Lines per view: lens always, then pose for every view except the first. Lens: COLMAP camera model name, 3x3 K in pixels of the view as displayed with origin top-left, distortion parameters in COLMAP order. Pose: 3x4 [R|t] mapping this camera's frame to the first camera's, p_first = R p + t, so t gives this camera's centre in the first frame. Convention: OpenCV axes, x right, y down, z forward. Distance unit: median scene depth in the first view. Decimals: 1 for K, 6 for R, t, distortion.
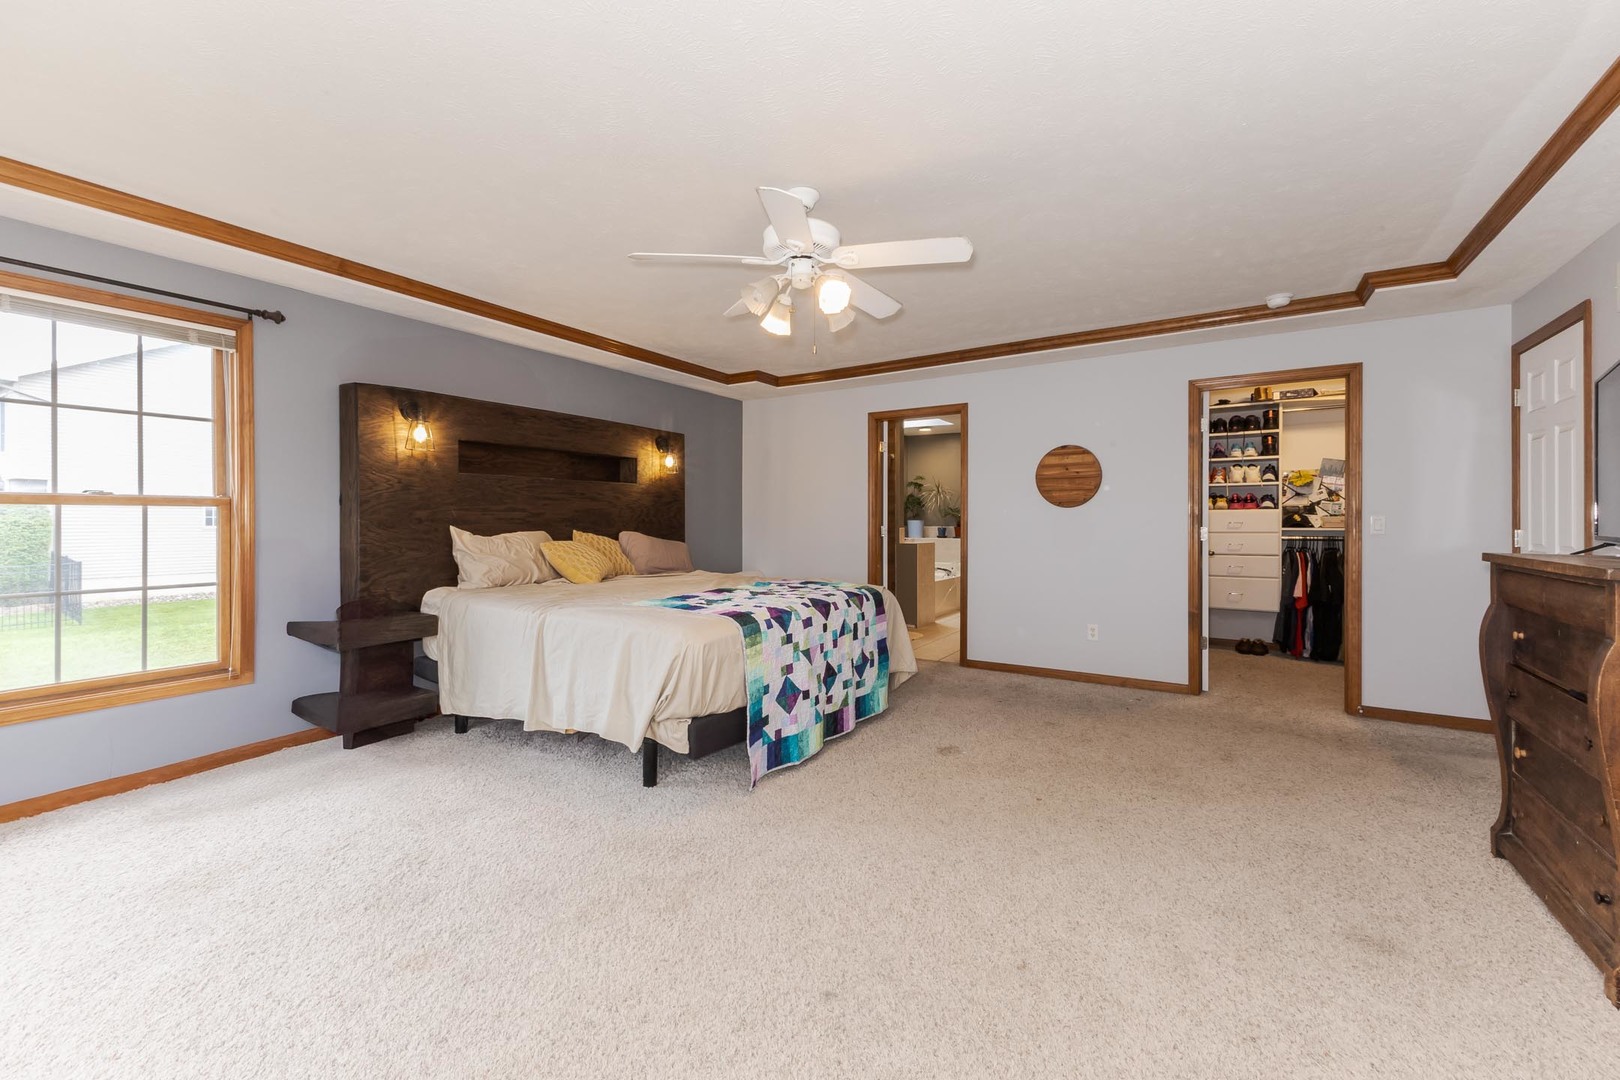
lens RADIAL K [[646.2, 0, 831.1], [0, 646.2, 520.3], [0, 0, 1]] dist [0.000899, 0.000016]
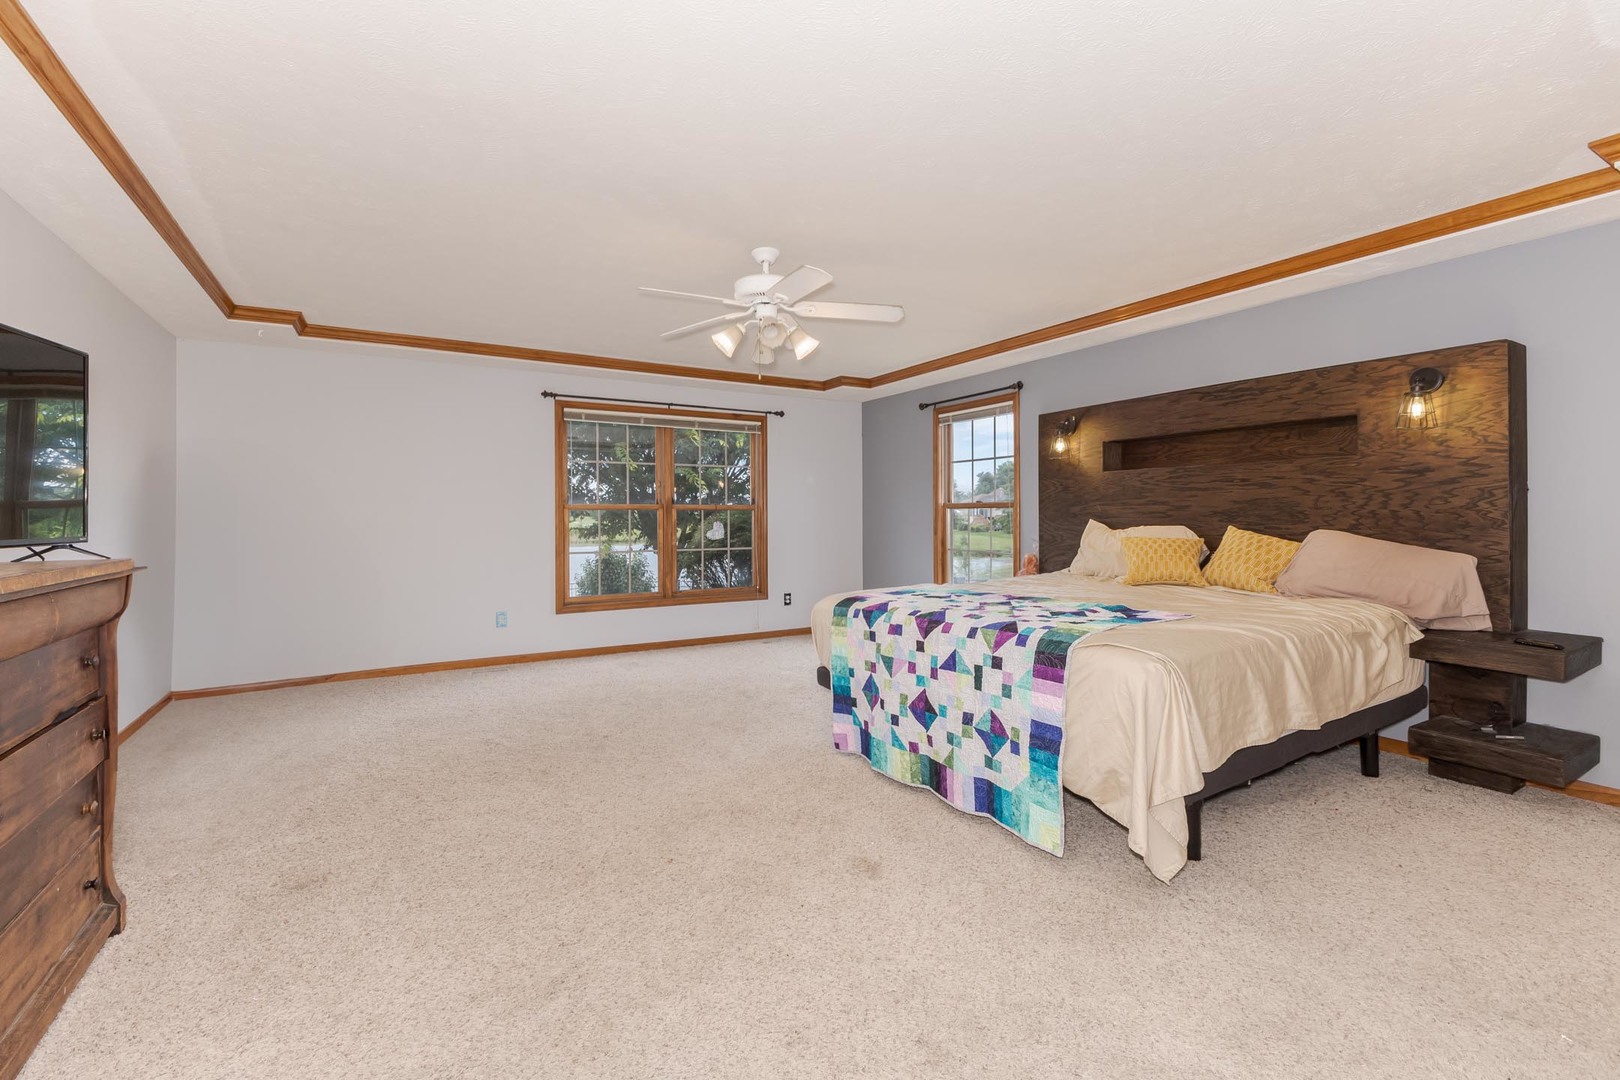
lens RADIAL K [[686.9, 0, 814.7], [0, 686.9, 522.7], [0, 0, 1]] dist [0.033757, -0.000213]
pose [[-0.449325, 0.008461, -0.893328, 0.815766], [0.004381, 0.999964, 0.007268, 0.002896], [0.893357, -0.000648, -0.449346, 1.254065]]
